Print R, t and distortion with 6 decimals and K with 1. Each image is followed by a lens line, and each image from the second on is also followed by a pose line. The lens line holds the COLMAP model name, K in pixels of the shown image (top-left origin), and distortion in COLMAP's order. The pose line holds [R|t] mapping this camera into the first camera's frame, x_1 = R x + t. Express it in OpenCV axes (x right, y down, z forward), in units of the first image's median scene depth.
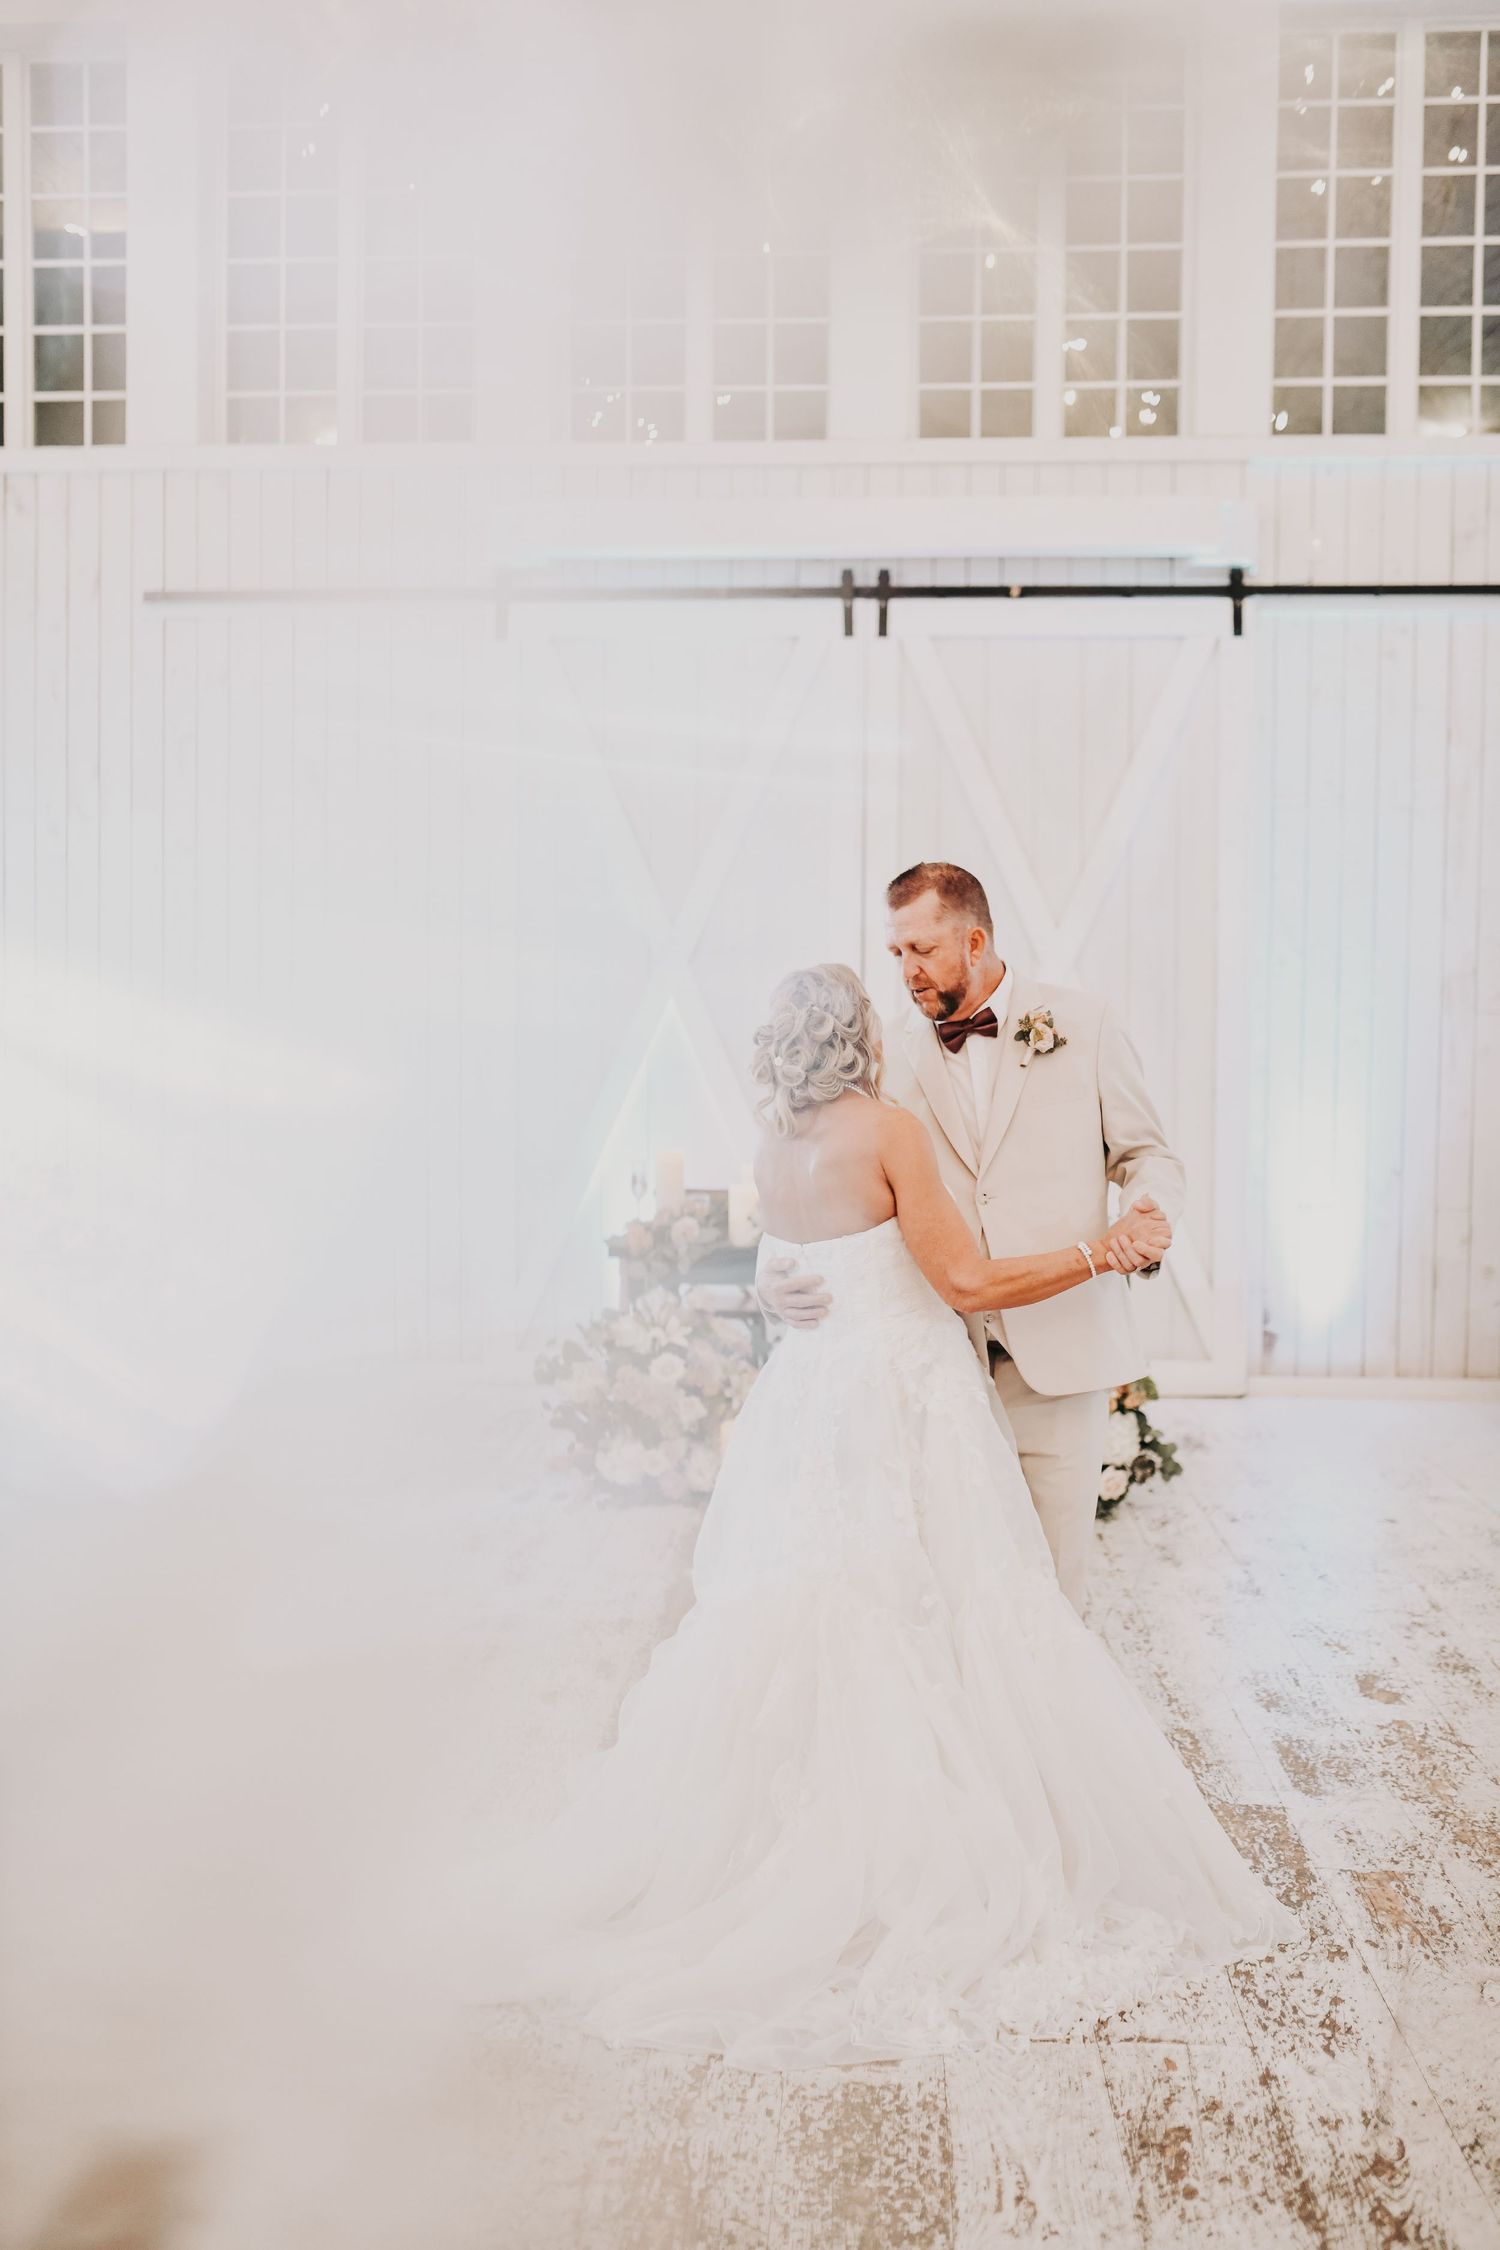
lens RADIAL K [[2097.0, 0, 744.6], [0, 2097.0, 1142.5], [0, 0, 1]] dist [-0.036608, 0.000000]
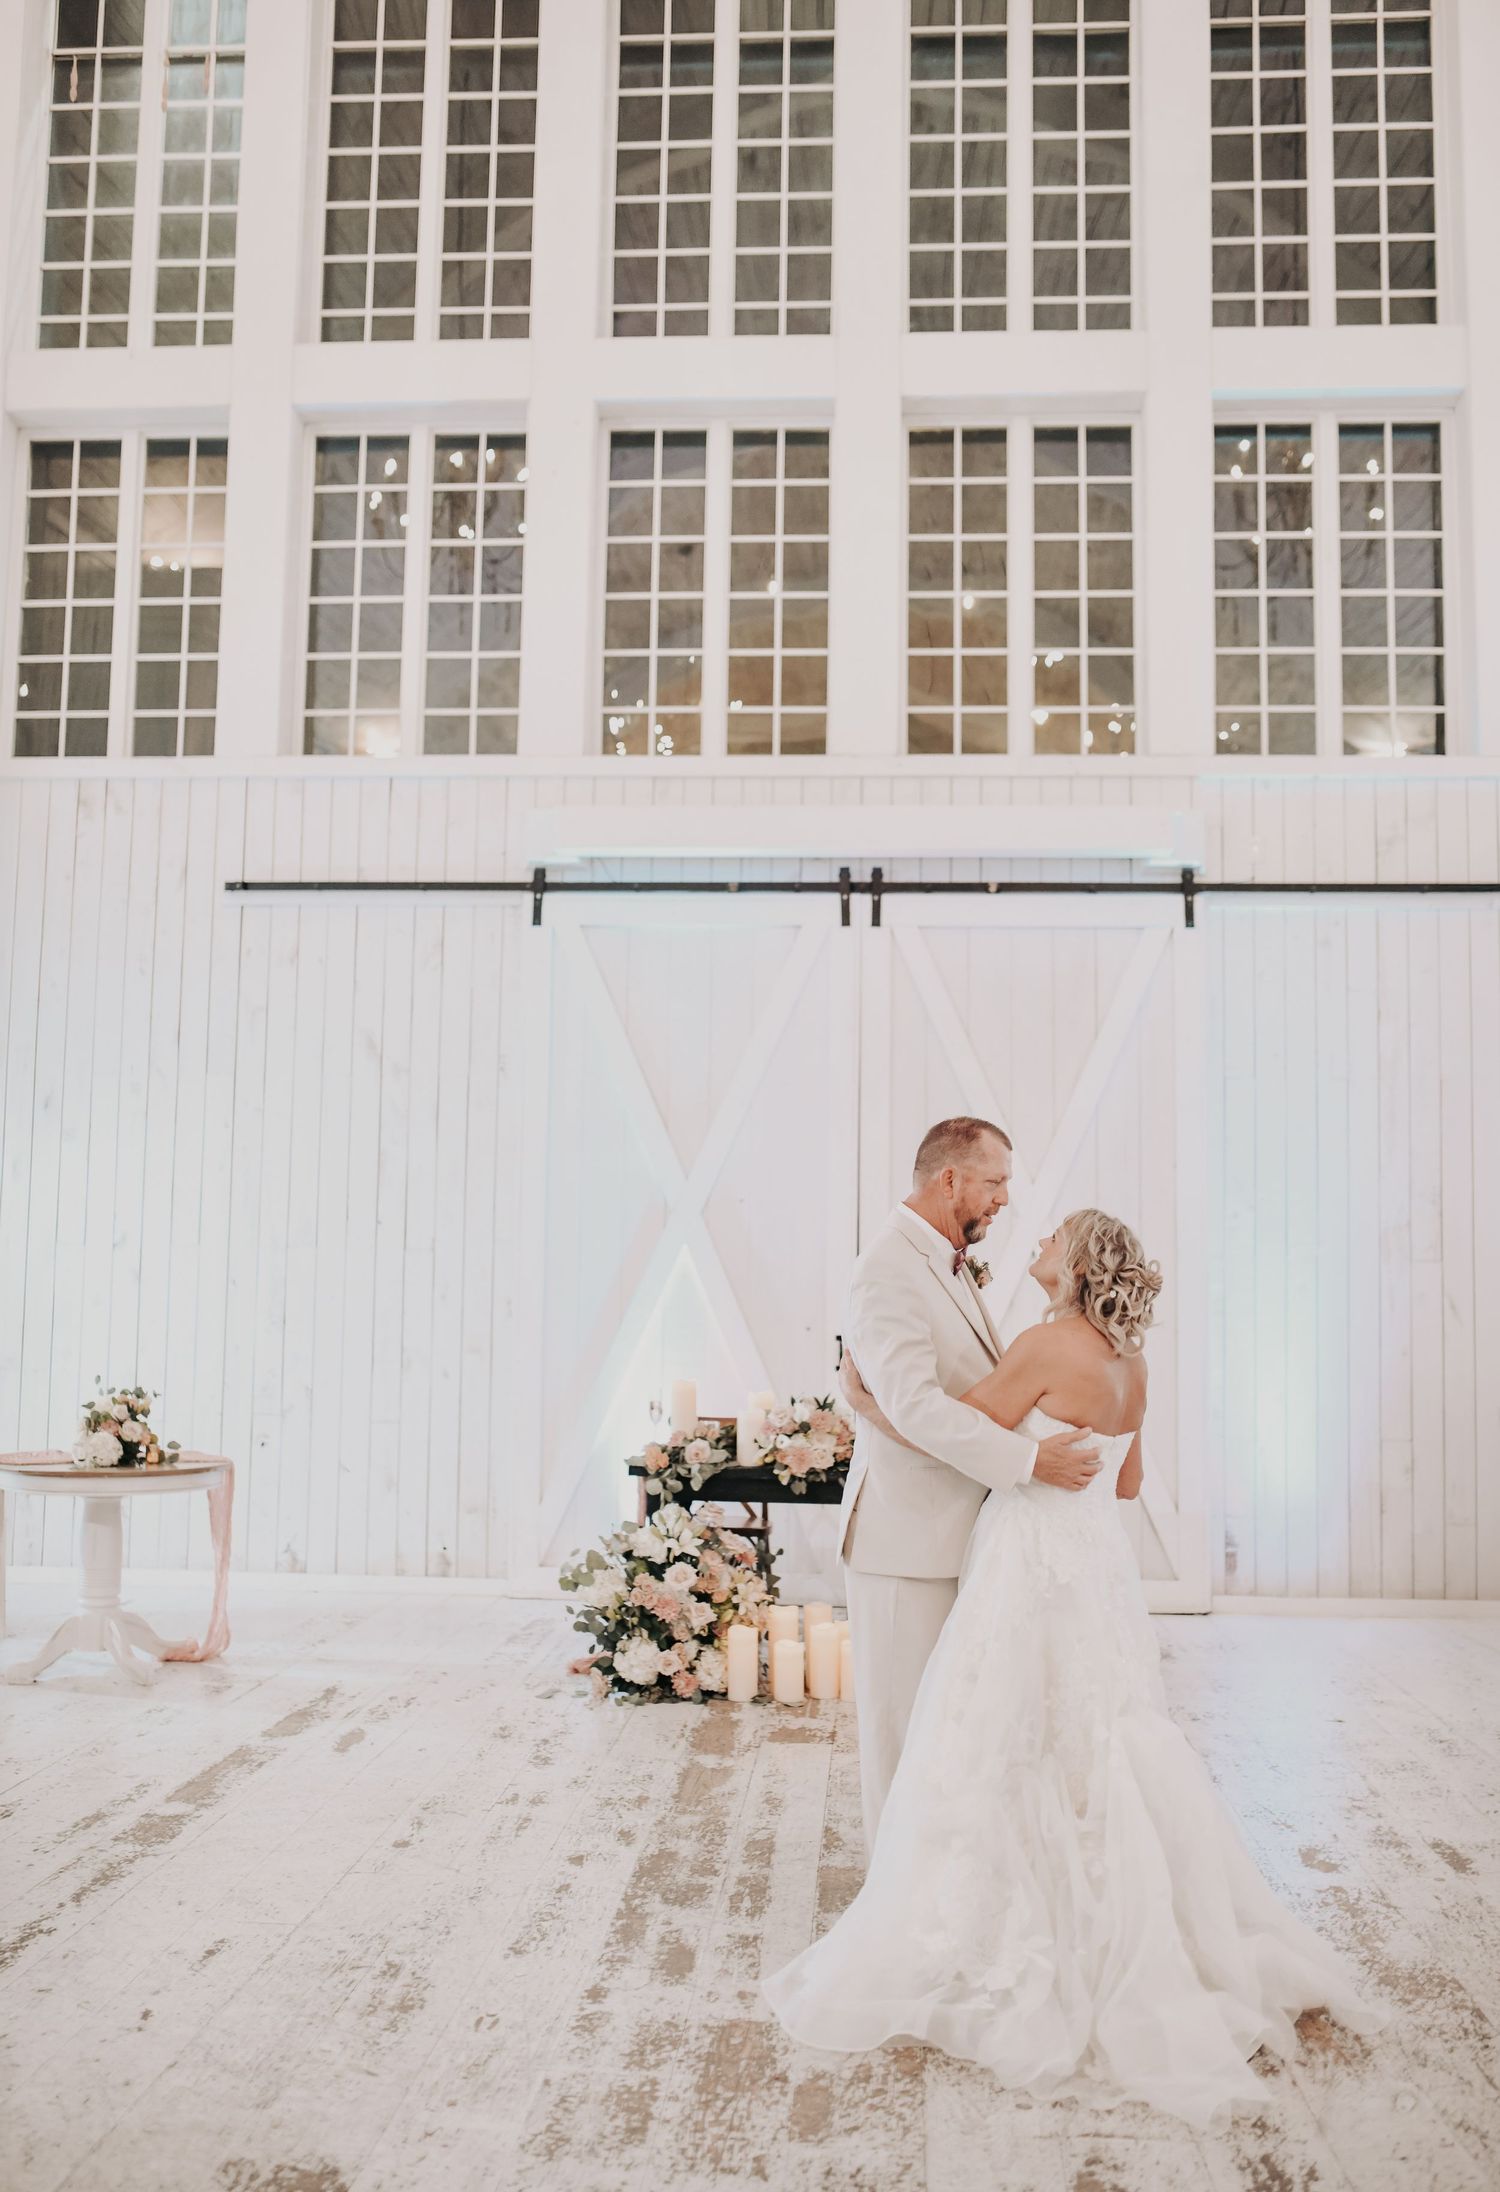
lens RADIAL K [[2273.7, 0, 746.0], [0, 2273.7, 1077.3], [0, 0, 1]] dist [-0.142707, 0.000000]
pose [[0.999961, 0.007689, 0.004268, -0.009321], [-0.006938, 0.987988, -0.154374, 0.030801], [-0.005404, 0.154338, 0.988003, -0.212441]]
